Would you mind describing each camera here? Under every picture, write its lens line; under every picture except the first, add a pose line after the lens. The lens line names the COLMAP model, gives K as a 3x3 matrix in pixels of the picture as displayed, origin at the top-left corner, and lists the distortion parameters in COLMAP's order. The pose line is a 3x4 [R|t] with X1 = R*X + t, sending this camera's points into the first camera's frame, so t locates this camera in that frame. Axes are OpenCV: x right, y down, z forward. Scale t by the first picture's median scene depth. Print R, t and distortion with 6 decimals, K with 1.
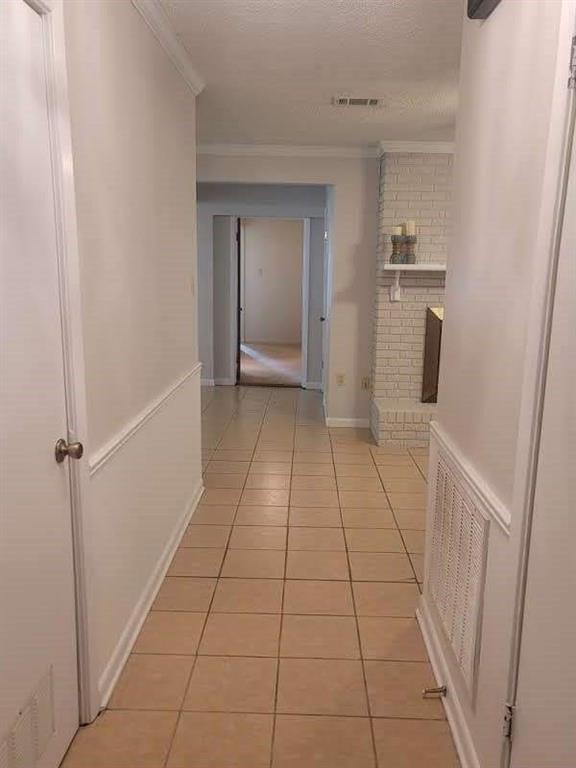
lens RADIAL K [[666.7, 0, 288.6], [0, 666.7, 386.0], [0, 0, 1]] dist [0.052724, 0.016045]
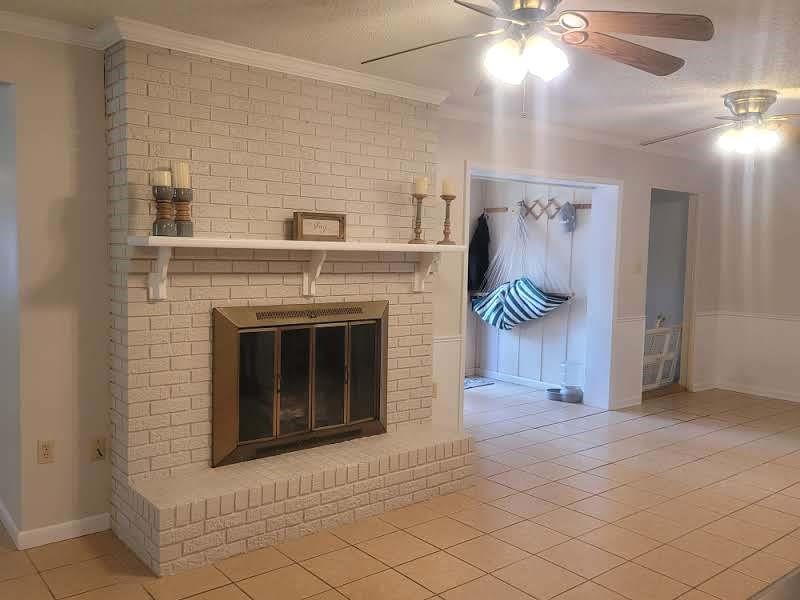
lens RADIAL K [[694.5, 0, 400.2], [0, 694.5, 296.4], [0, 0, 1]] dist [0.052724, 0.016045]
pose [[0.756051, -0.046134, 0.652885, -0.073703], [0.111843, 0.991948, -0.059424, -0.072109], [-0.644886, 0.117948, 0.755123, 0.419561]]
